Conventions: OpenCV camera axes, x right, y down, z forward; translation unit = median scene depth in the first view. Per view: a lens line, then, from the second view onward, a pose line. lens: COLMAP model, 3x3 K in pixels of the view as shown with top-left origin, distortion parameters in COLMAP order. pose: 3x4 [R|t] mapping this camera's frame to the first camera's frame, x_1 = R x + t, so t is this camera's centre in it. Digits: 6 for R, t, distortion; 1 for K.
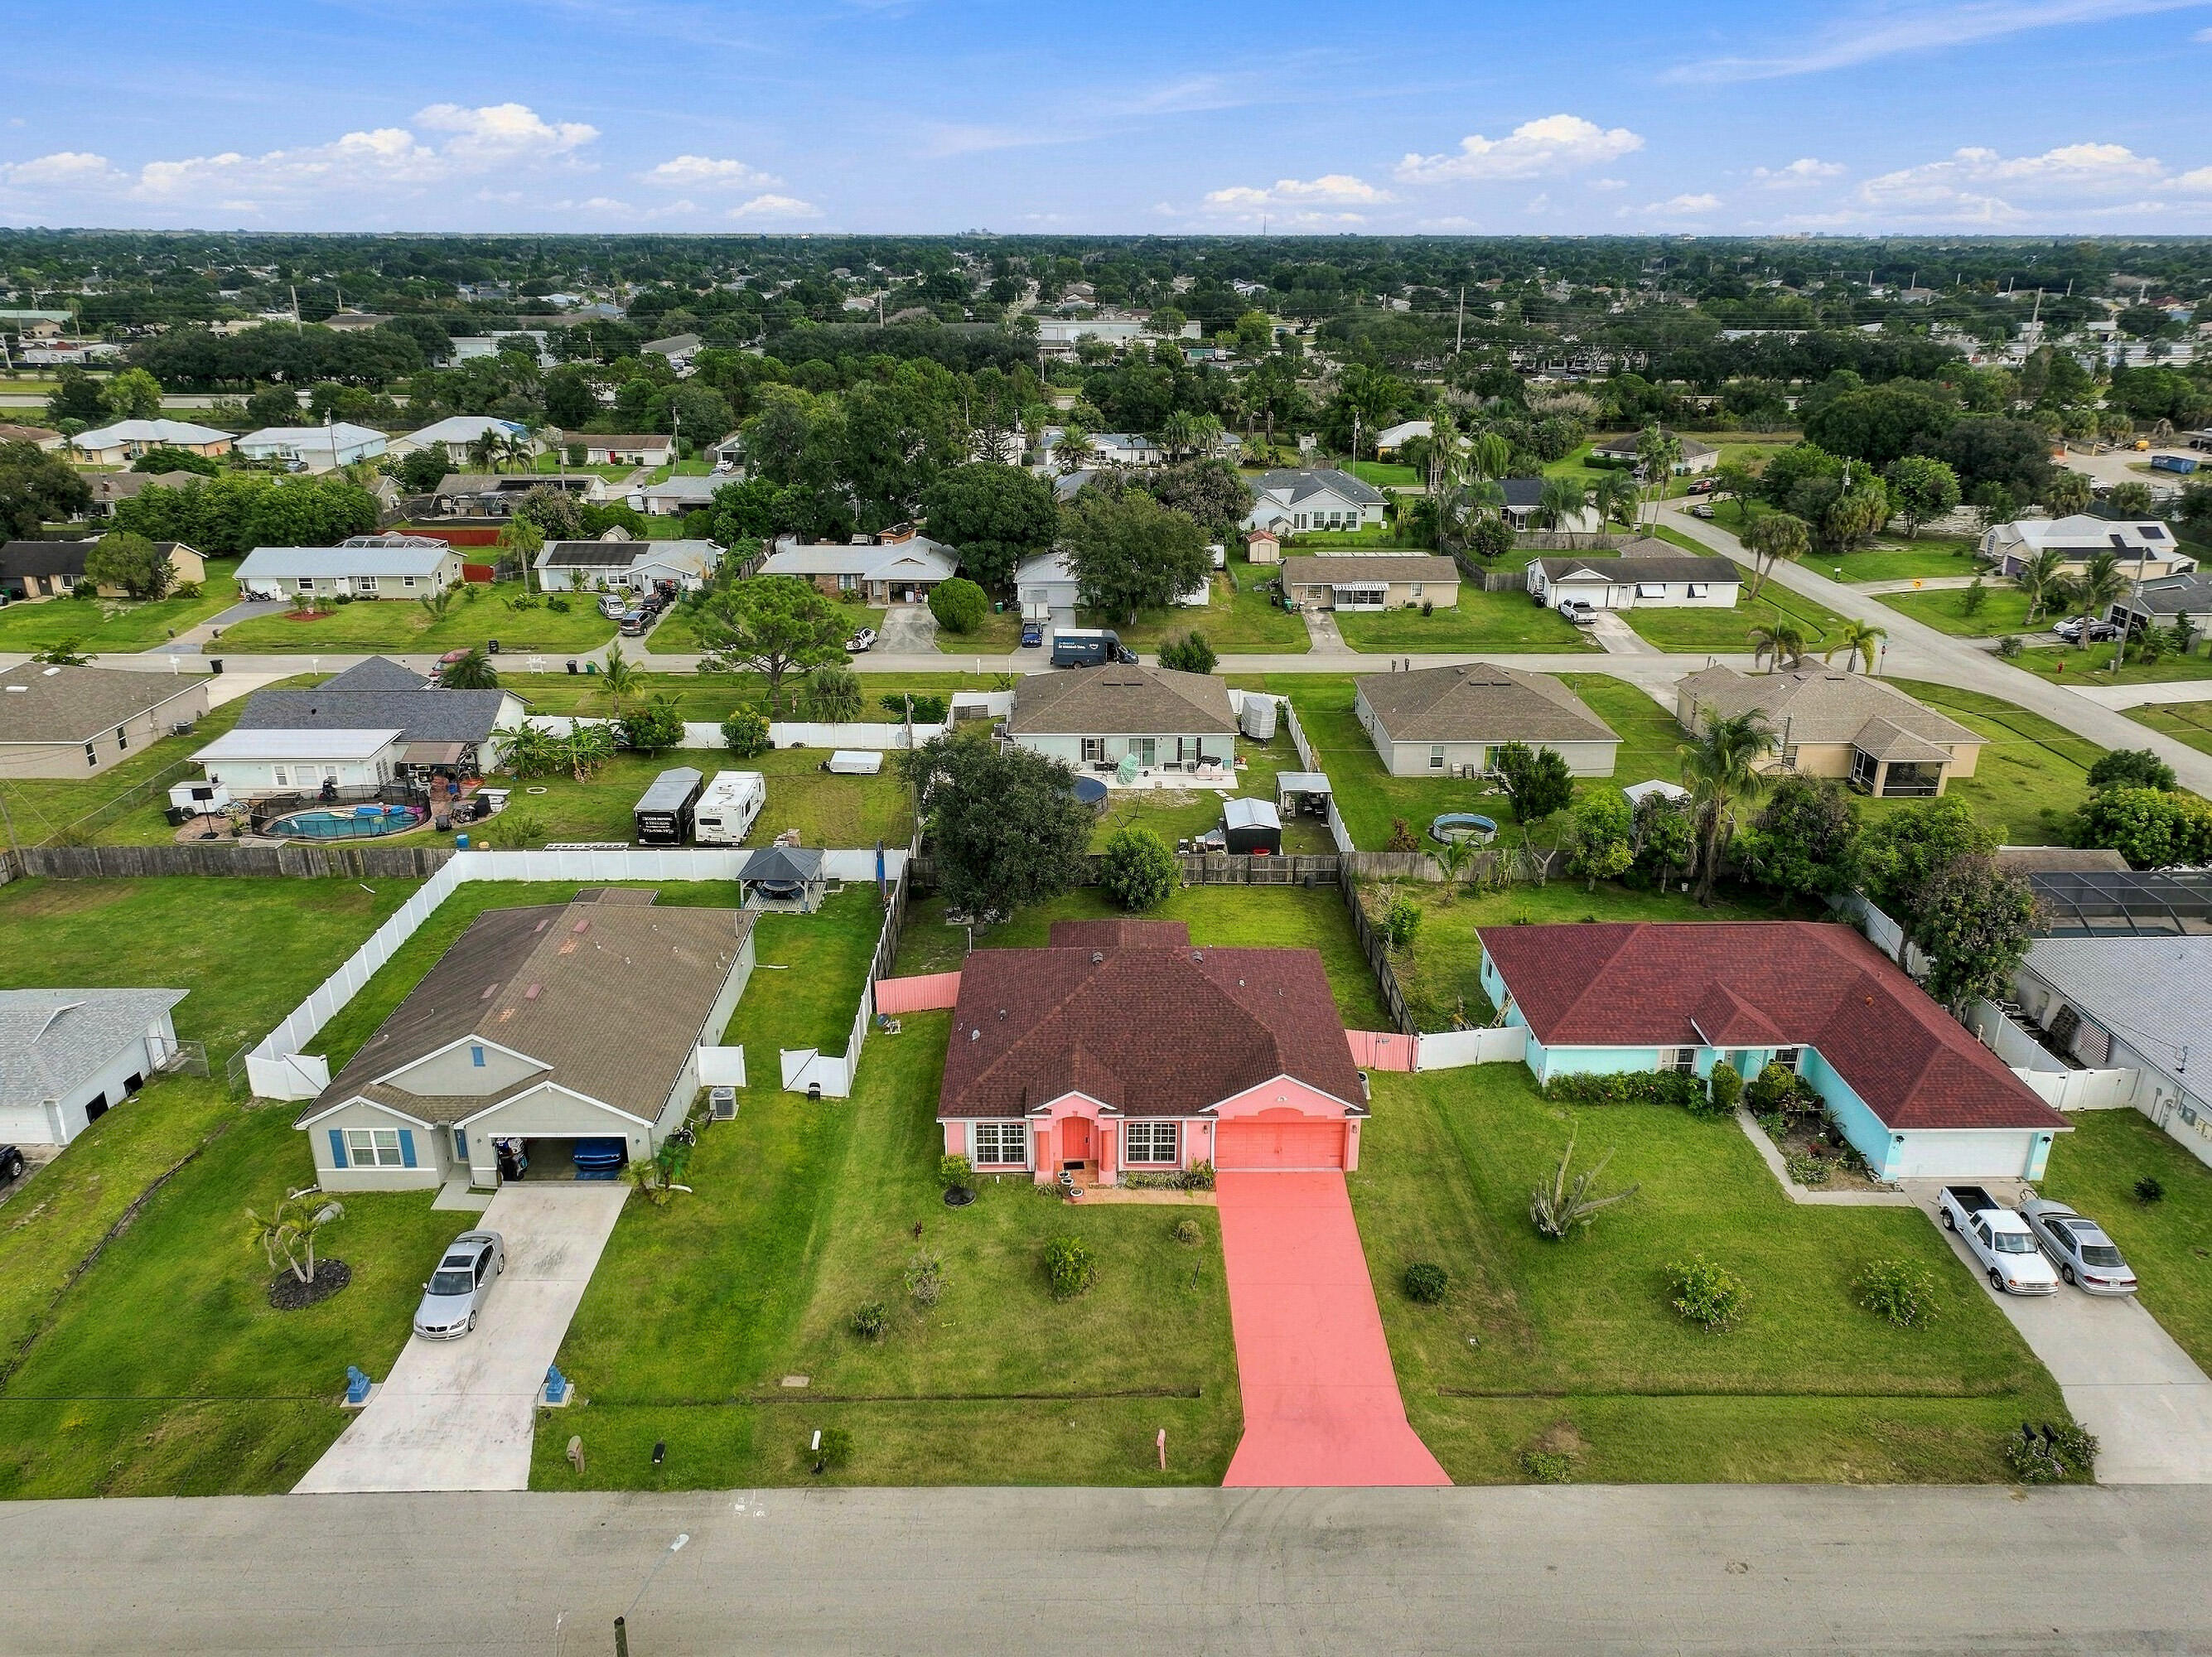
lens RADIAL K [[1553.1, 0, 1106.0], [0, 1553.1, 828.5], [0, 0, 1]] dist [0.003844, 0.010021]
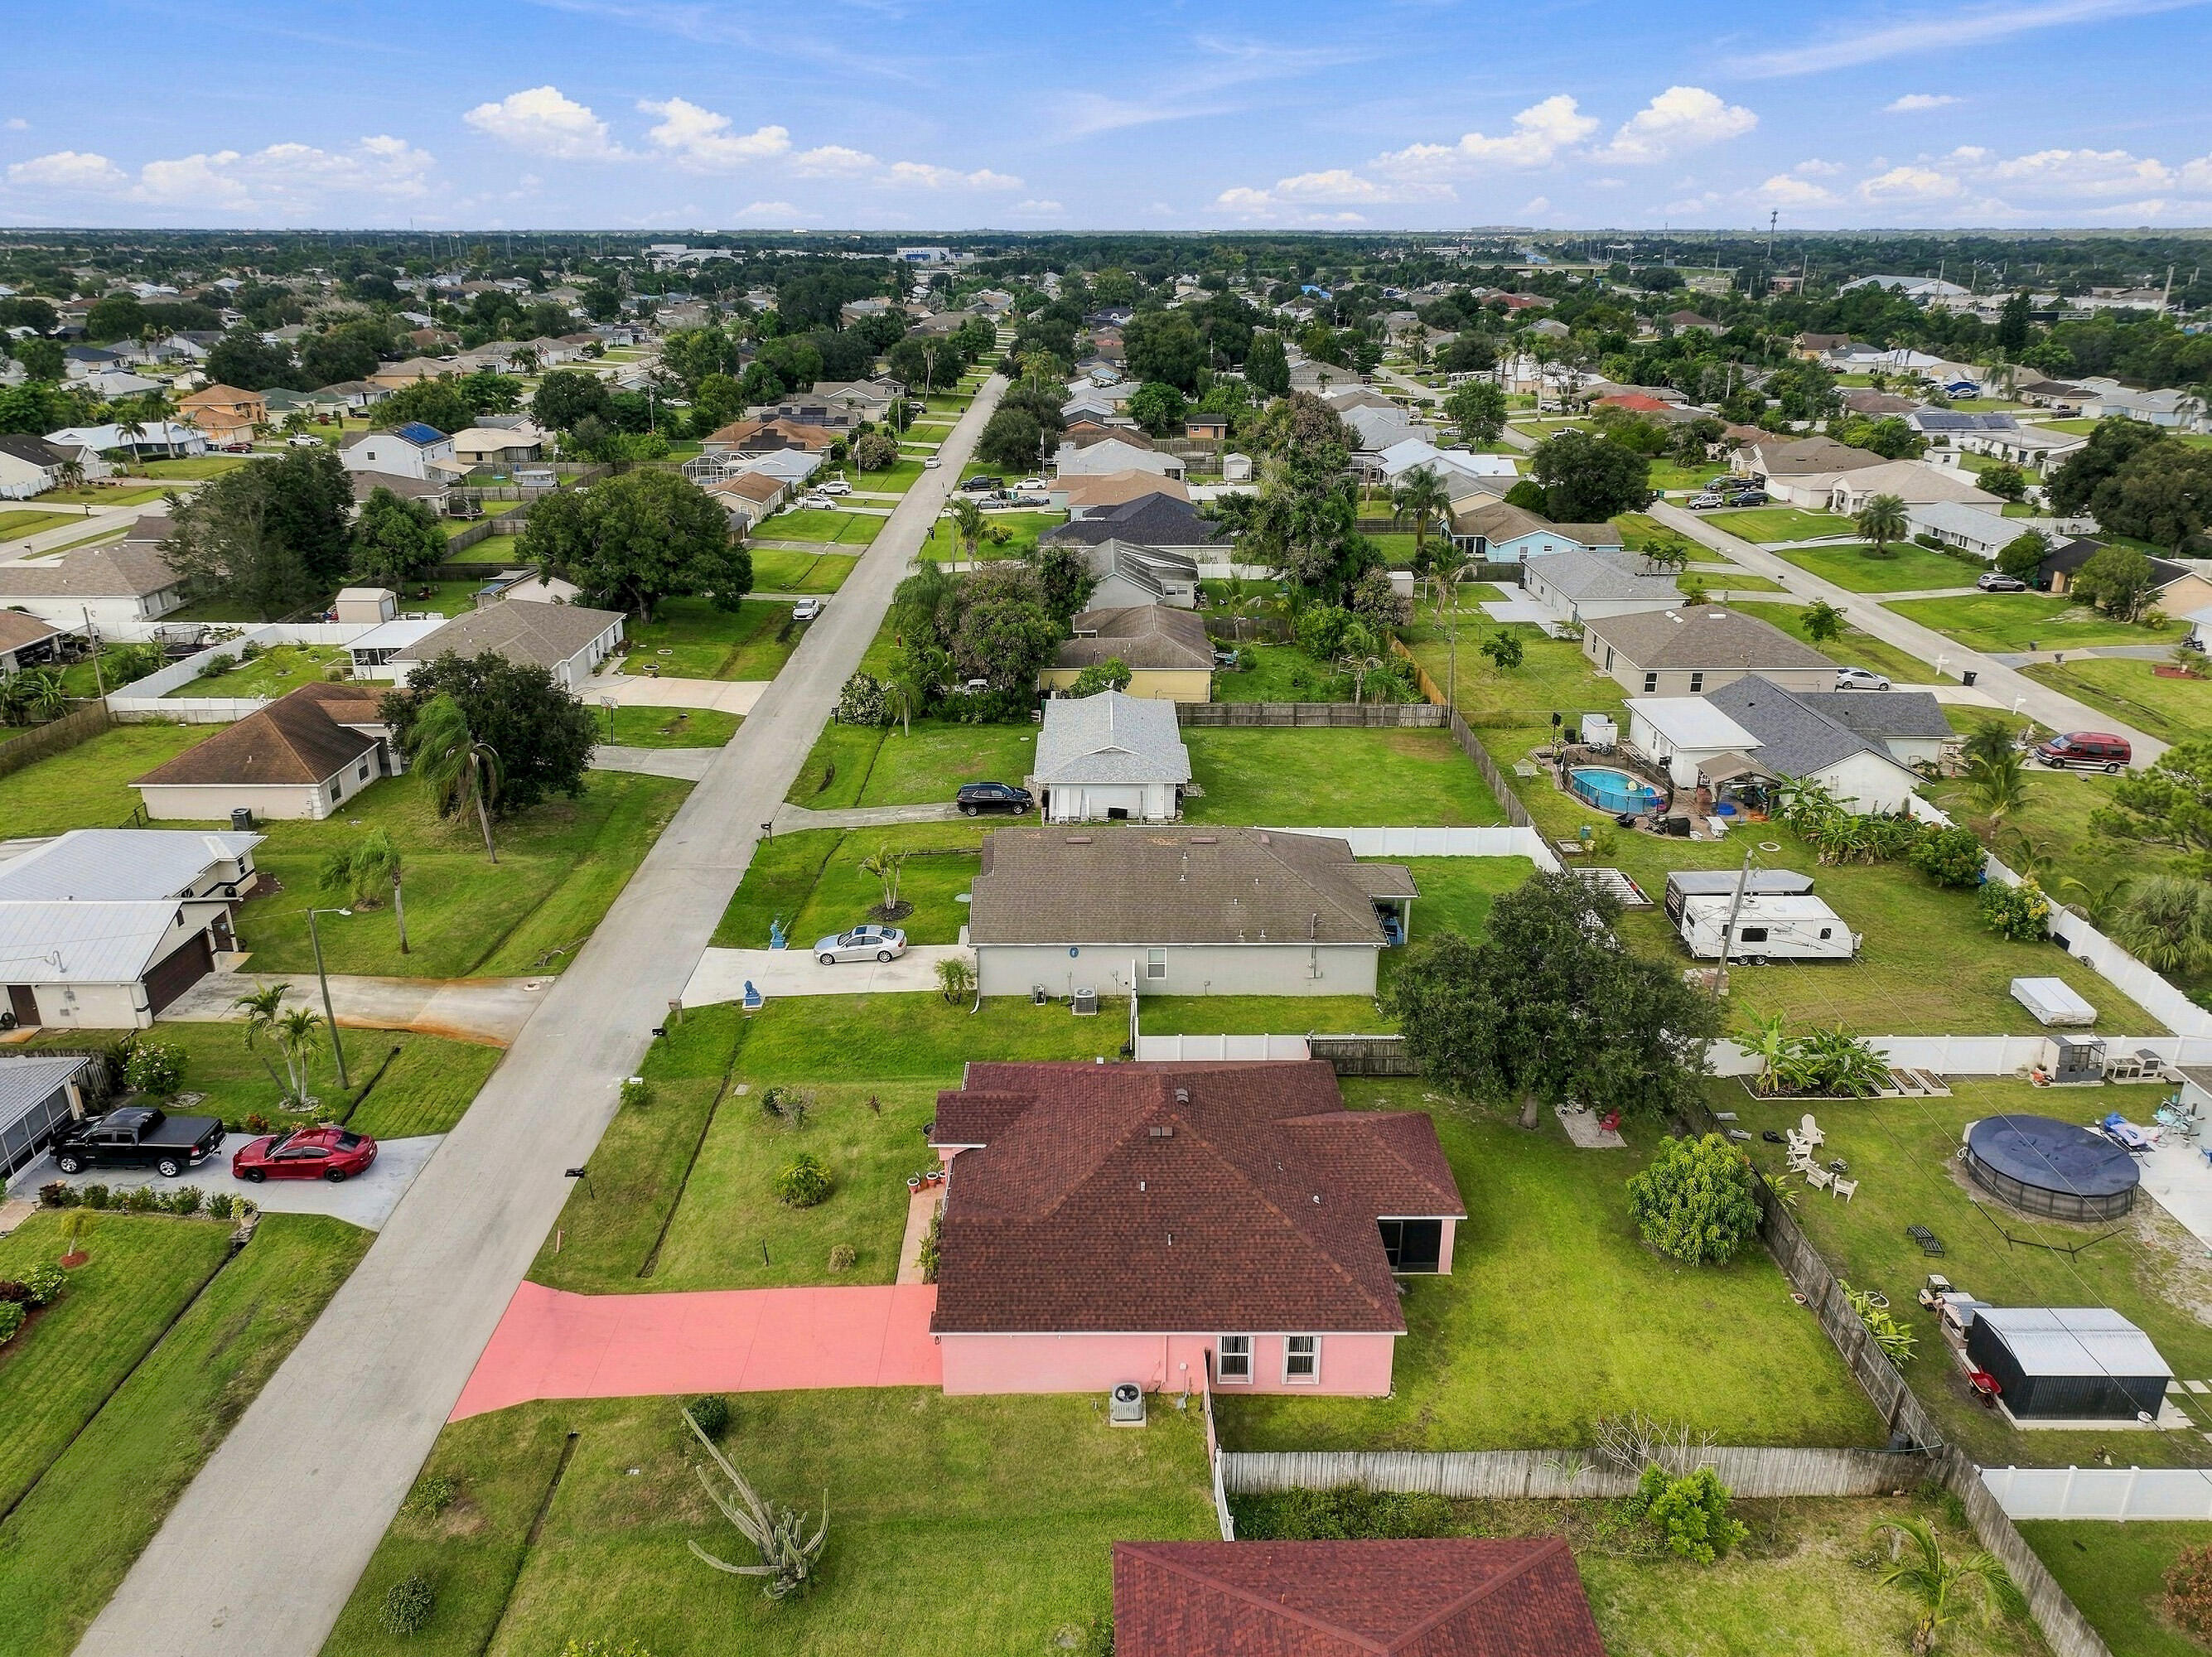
lens RADIAL K [[1553.1, 0, 1106.0], [0, 1553.1, 828.5], [0, 0, 1]] dist [0.003844, 0.010021]
pose [[-0.008598, 0.359789, -0.932994, 0.896157], [-0.357569, 0.870232, 0.338882, -0.376439], [0.933847, 0.336523, 0.121168, 0.980361]]
